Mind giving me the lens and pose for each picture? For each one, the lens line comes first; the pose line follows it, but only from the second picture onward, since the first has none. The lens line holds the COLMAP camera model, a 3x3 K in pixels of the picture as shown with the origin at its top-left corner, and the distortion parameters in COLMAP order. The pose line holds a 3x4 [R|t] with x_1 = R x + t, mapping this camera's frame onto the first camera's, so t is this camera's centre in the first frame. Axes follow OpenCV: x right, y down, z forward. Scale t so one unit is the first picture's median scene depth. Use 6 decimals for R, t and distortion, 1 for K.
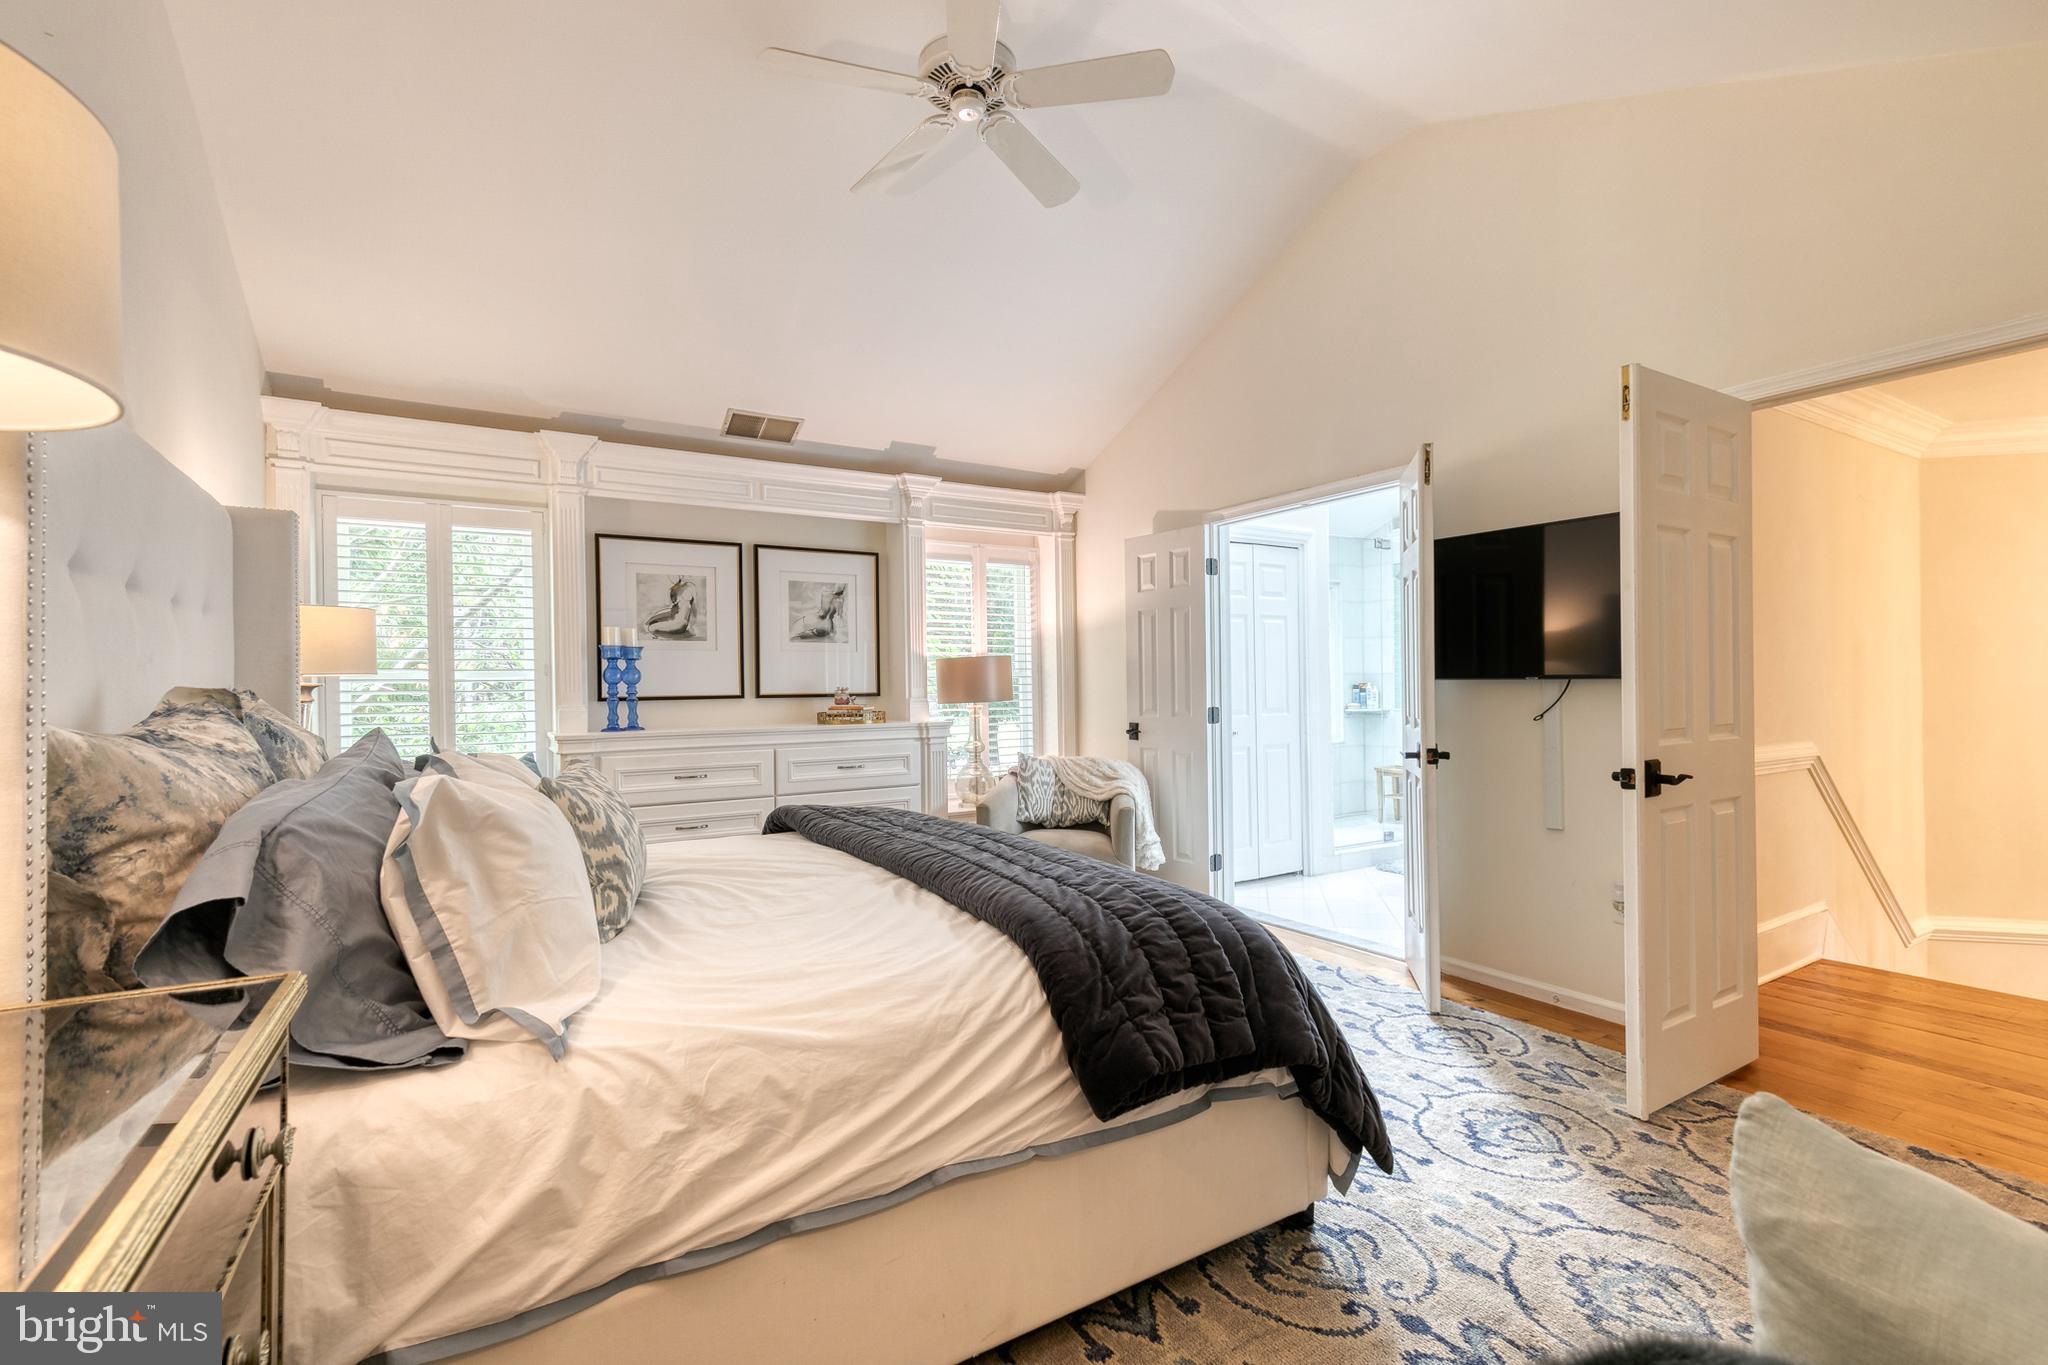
lens RADIAL K [[929.4, 0, 1029.4], [0, 929.4, 686.3], [0, 0, 1]] dist [0.014317, -0.000373]
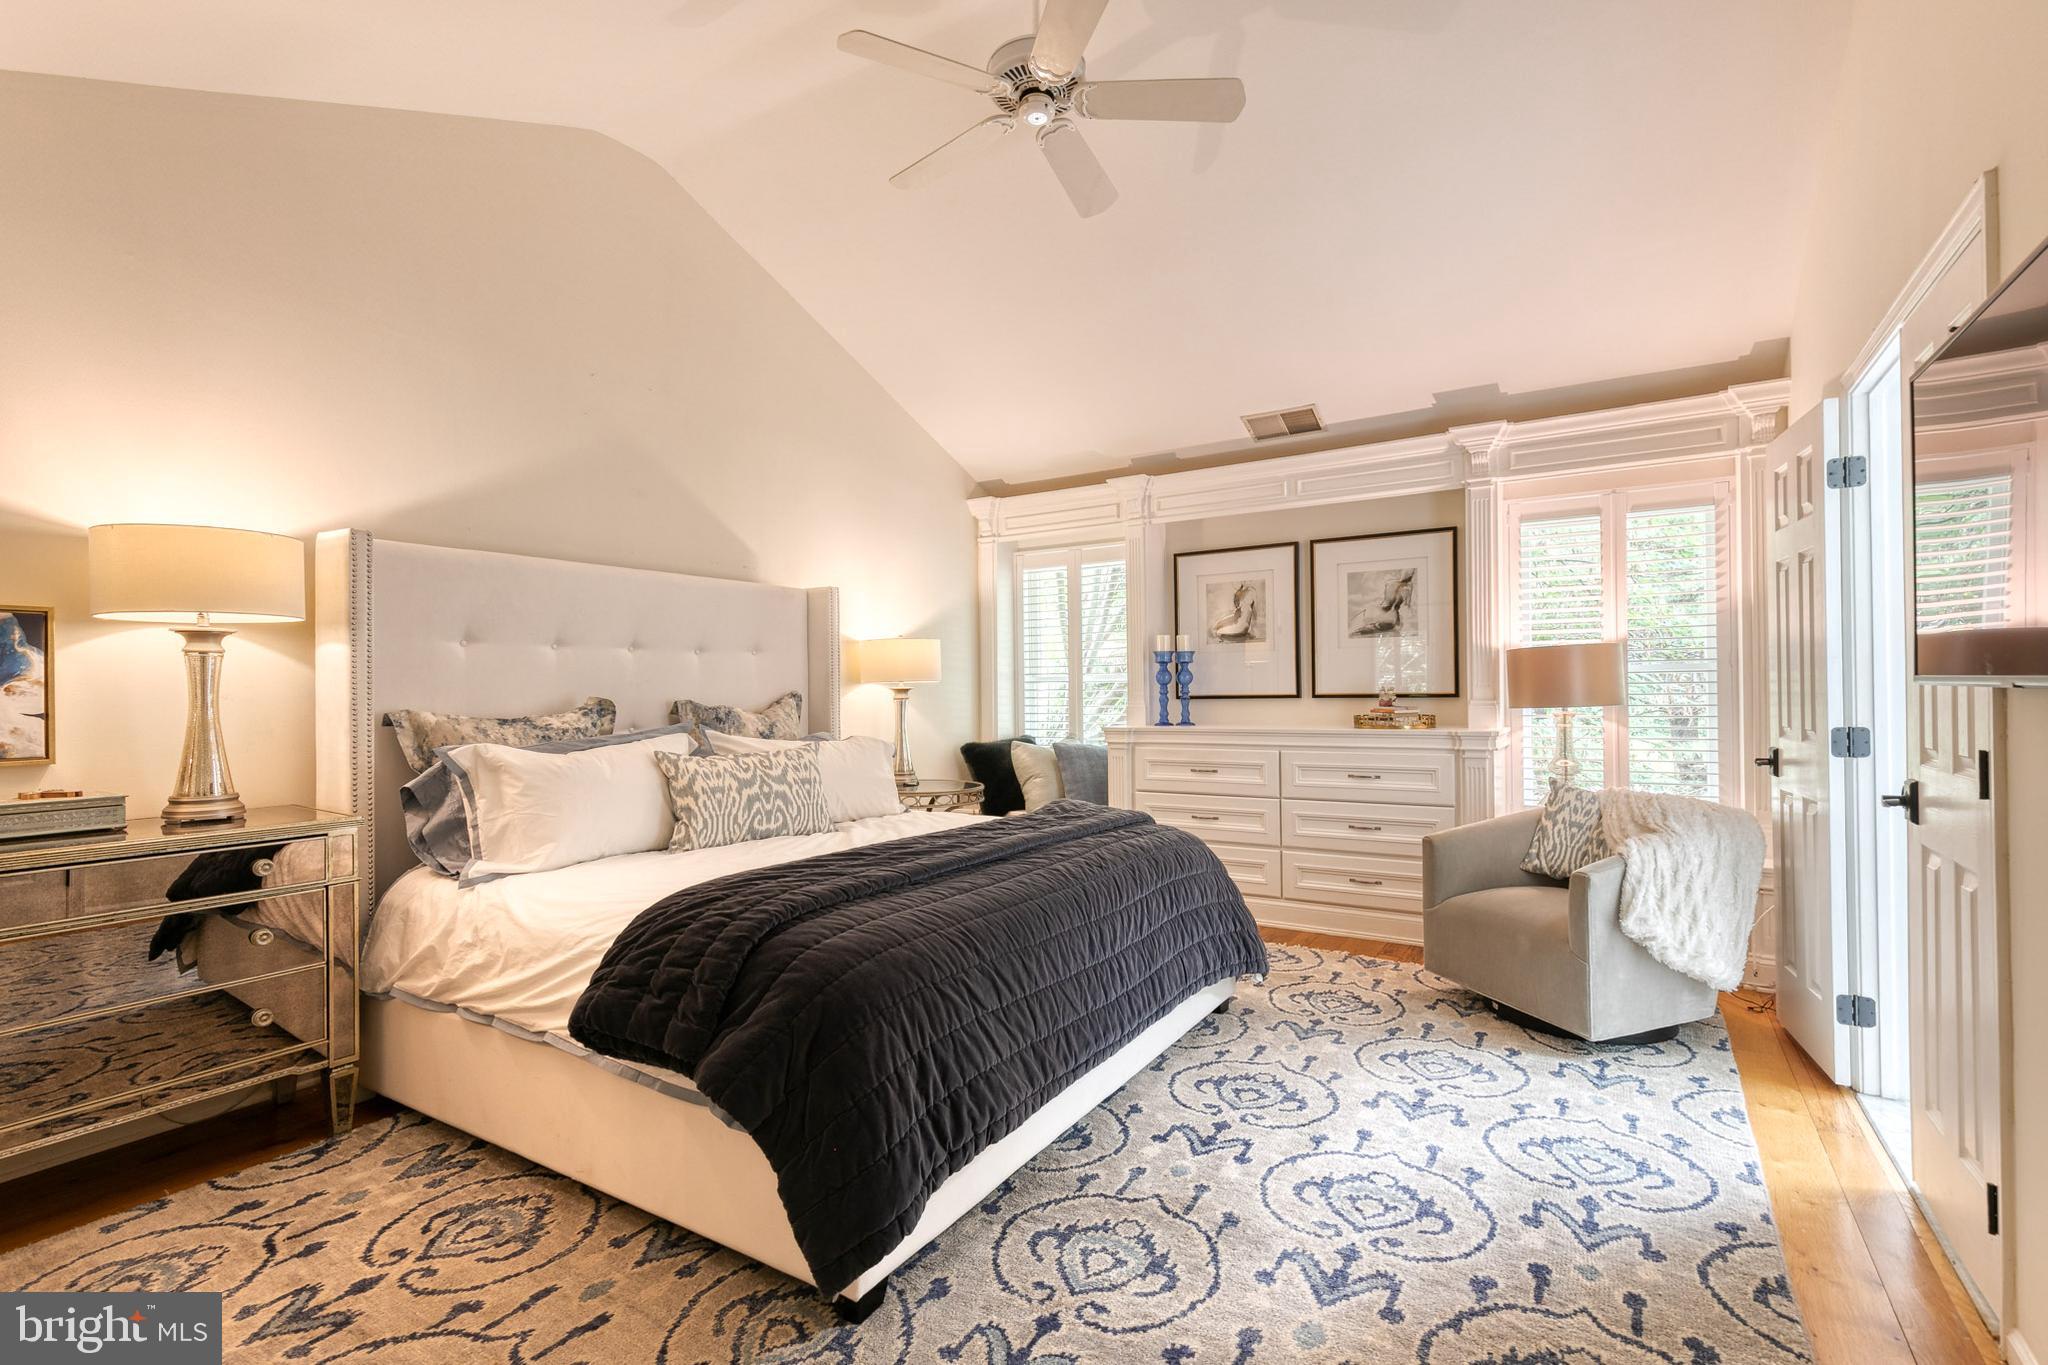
lens RADIAL K [[929.4, 0, 1029.4], [0, 929.4, 686.3], [0, 0, 1]] dist [0.014317, -0.000373]
pose [[0.442935, 0.004075, -0.896545, 0.467066], [0.007920, 0.999933, 0.008458, -0.010265], [0.896519, -0.010846, 0.442873, 0.310036]]
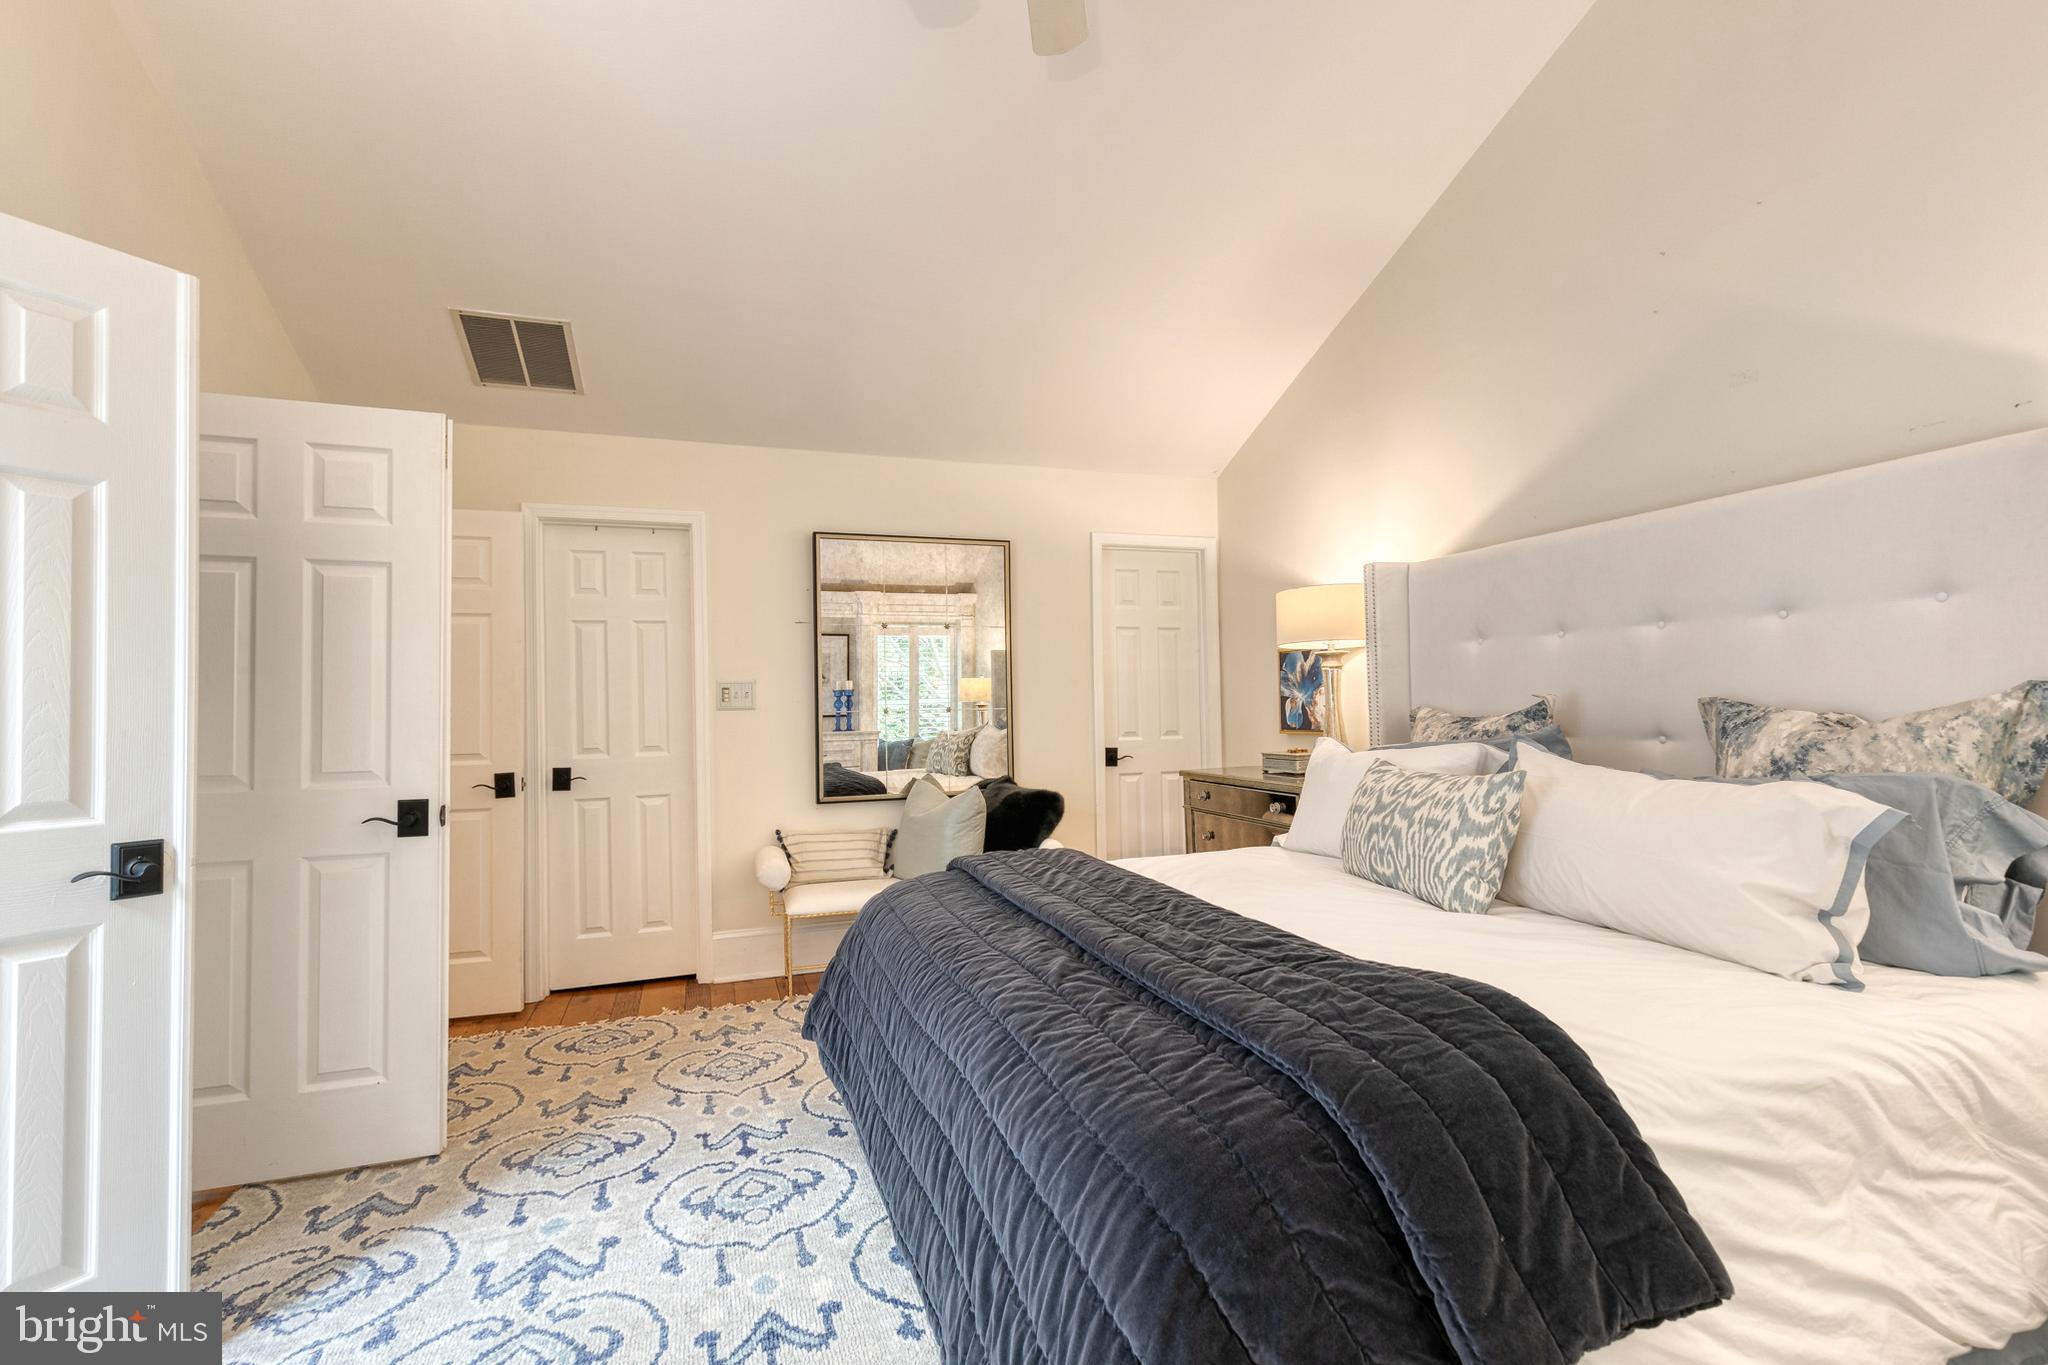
lens RADIAL K [[945.0, 0, 1044.8], [0, 945.0, 688.5], [0, 0, 1]] dist [0.015486, -0.000321]
pose [[-0.980907, 0.036274, 0.191066, -0.103205], [0.031289, 0.999088, -0.029042, 0.004860], [-0.191945, -0.022509, -0.981148, 0.938861]]
